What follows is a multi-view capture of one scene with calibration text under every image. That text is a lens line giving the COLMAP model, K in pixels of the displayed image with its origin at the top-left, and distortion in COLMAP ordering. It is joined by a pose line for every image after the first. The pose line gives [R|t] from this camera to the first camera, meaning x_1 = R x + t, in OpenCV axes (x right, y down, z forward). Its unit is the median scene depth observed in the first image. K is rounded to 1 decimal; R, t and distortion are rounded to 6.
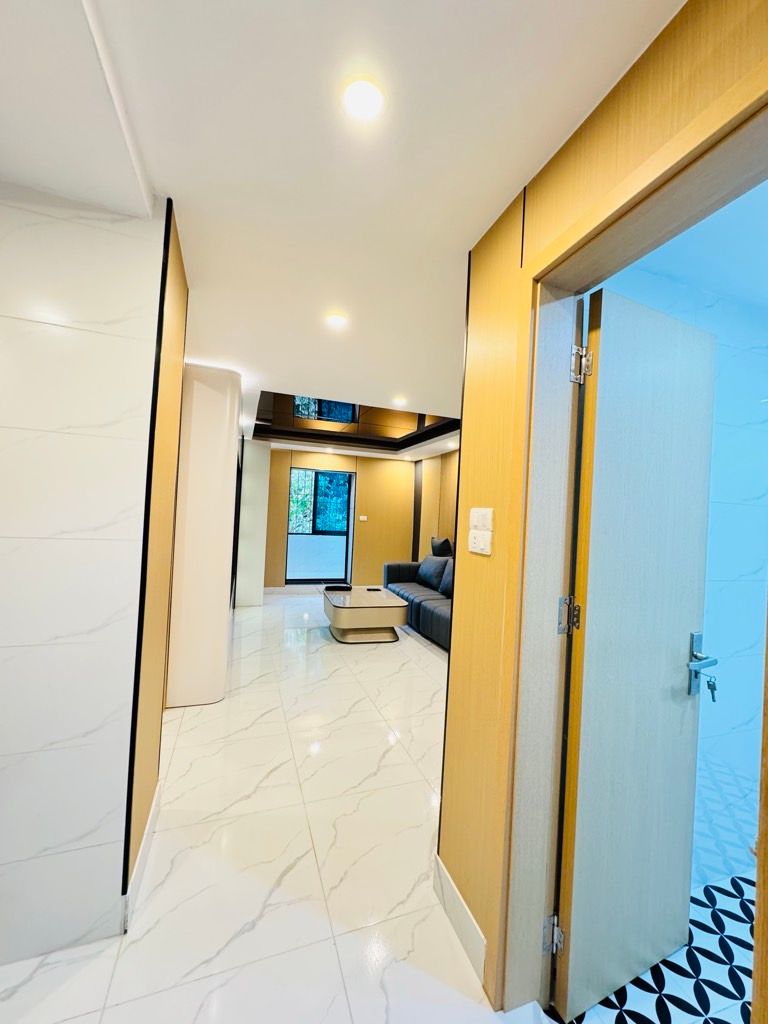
lens RADIAL K [[407.2, 0, 385.4], [0, 407.2, 507.0], [0, 0, 1]] dist [-0.000374, 0.000372]
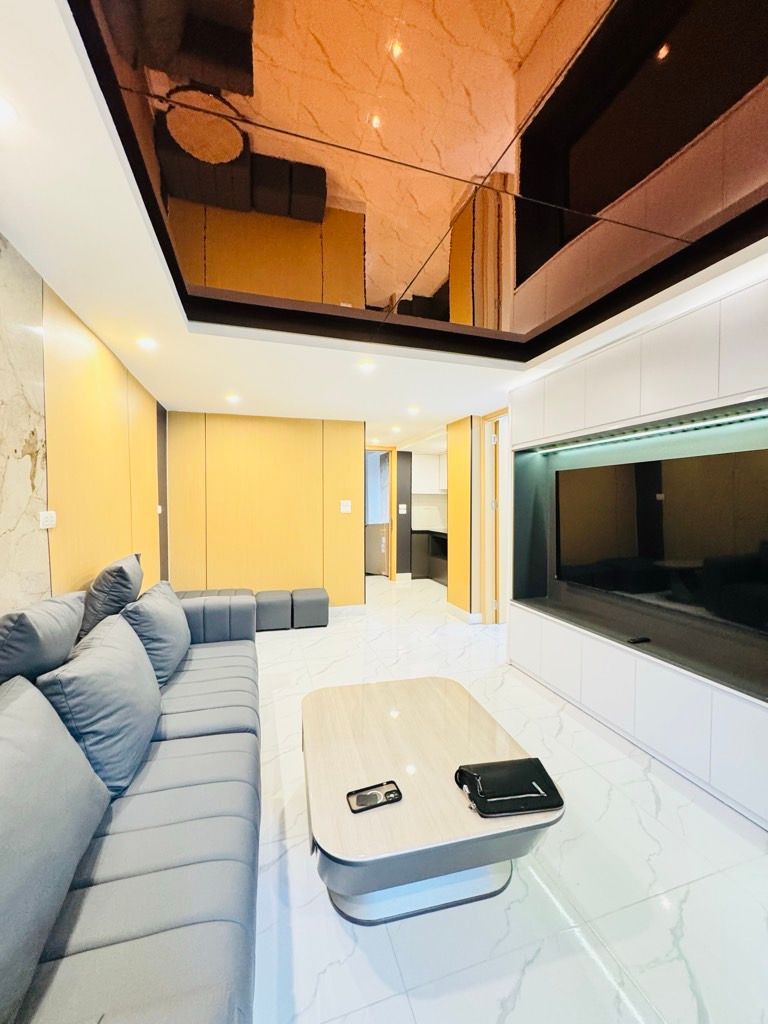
lens RADIAL K [[407.2, 0, 384.7], [0, 407.2, 513.4], [0, 0, 1]] dist [-0.000374, 0.000372]
pose [[-0.997446, -0.055642, 0.044778, -0.032716], [-0.055281, 0.998428, 0.009273, 0.017952], [-0.045224, 0.006774, -0.998954, 1.104055]]
